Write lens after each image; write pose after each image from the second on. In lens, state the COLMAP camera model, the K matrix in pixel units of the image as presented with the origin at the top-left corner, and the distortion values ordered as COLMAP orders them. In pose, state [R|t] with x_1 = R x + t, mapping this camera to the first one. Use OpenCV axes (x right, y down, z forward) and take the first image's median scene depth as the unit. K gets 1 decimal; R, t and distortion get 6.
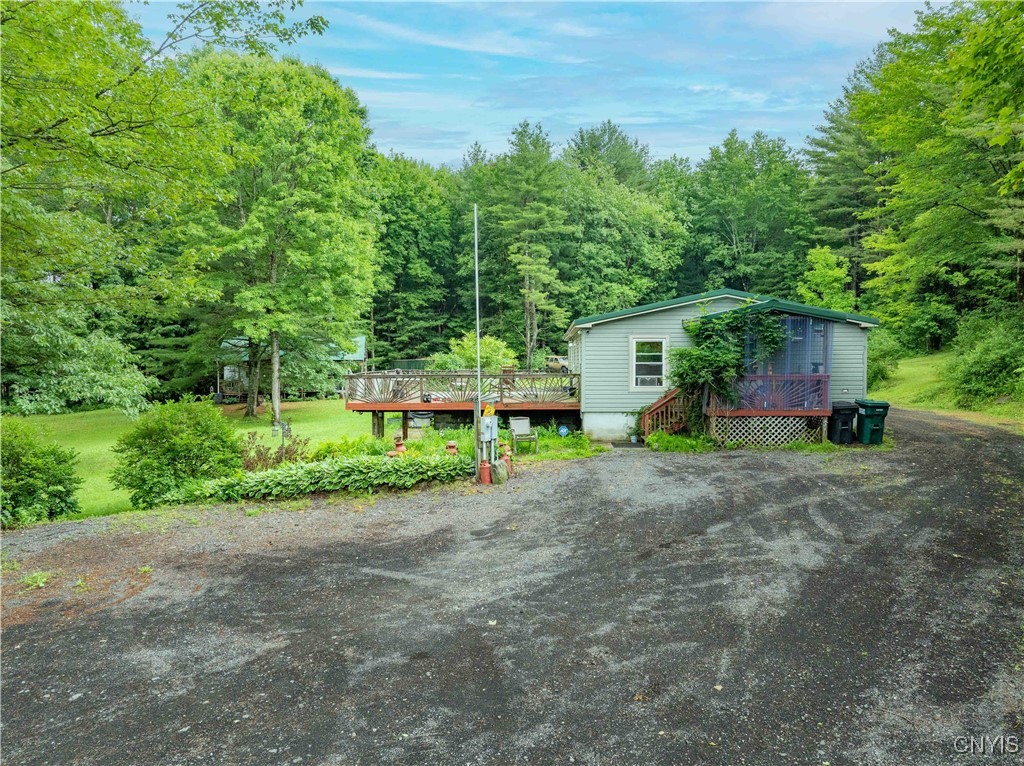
lens RADIAL K [[723.0, 0, 513.1], [0, 723.0, 383.0], [0, 0, 1]] dist [-0.054544, 0.031849]
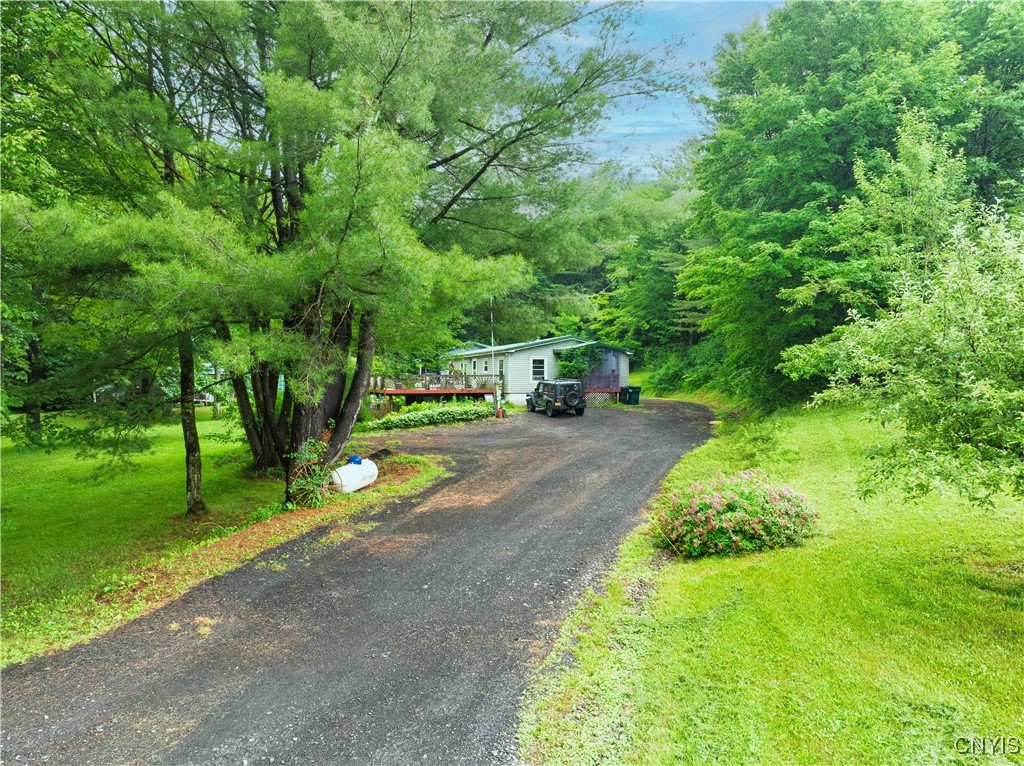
lens RADIAL K [[723.0, 0, 512.7], [0, 723.0, 383.9], [0, 0, 1]] dist [-0.054544, 0.031849]
pose [[0.917282, 0.003423, 0.398223, -0.734233], [0.010078, 0.999443, -0.031806, 0.081649], [-0.398111, 0.033188, 0.916737, -0.918247]]
